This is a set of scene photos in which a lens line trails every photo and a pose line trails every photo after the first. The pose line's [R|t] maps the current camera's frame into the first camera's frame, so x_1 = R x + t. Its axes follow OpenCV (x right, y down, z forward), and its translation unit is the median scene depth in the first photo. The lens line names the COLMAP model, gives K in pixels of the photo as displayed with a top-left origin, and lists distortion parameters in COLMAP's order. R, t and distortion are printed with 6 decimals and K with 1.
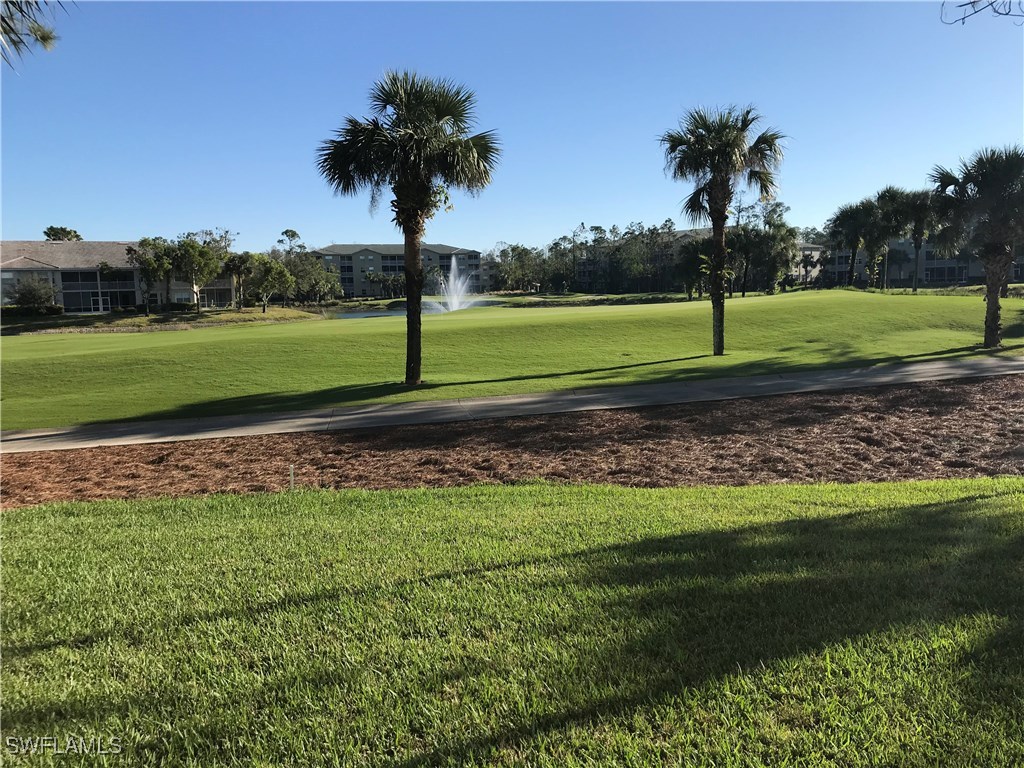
lens RADIAL K [[824.3, 0, 512.1], [0, 824.3, 384.5], [0, 0, 1]] dist [0.006020, -0.007532]
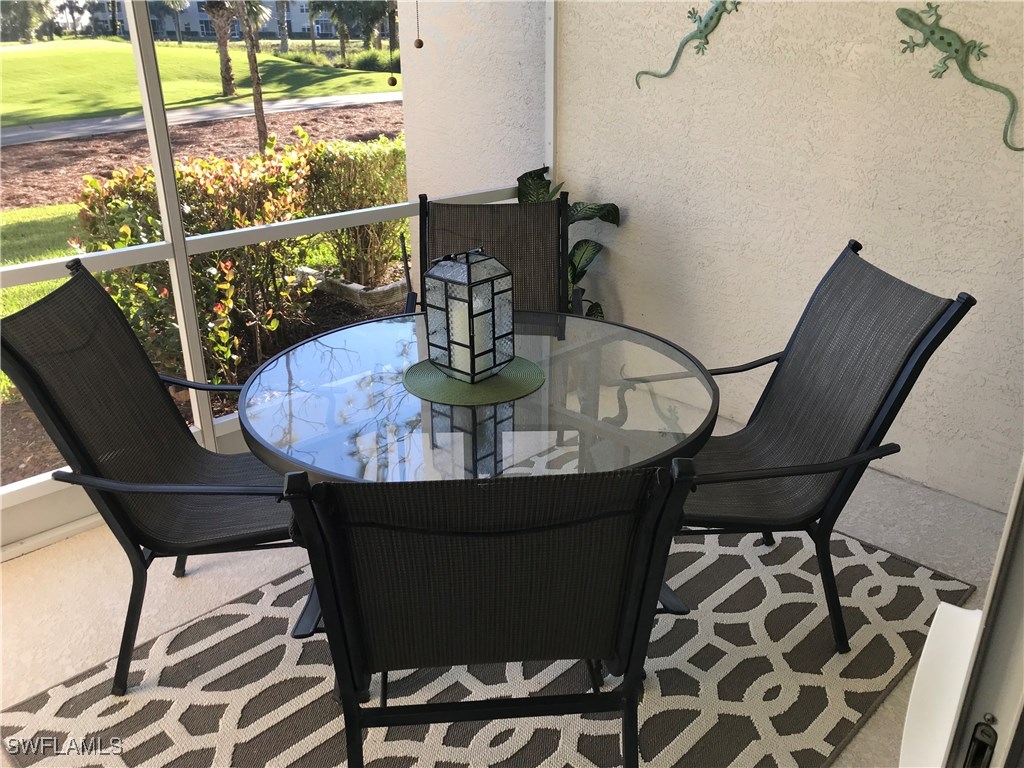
lens RADIAL K [[824.3, 0, 514.6], [0, 824.3, 381.8], [0, 0, 1]] dist [0.006020, -0.007532]
pose [[0.704518, -0.245100, 0.666018, -0.008581], [0.054727, 0.954437, 0.293350, 0.020420], [-0.707573, -0.170221, 0.685832, -0.152915]]
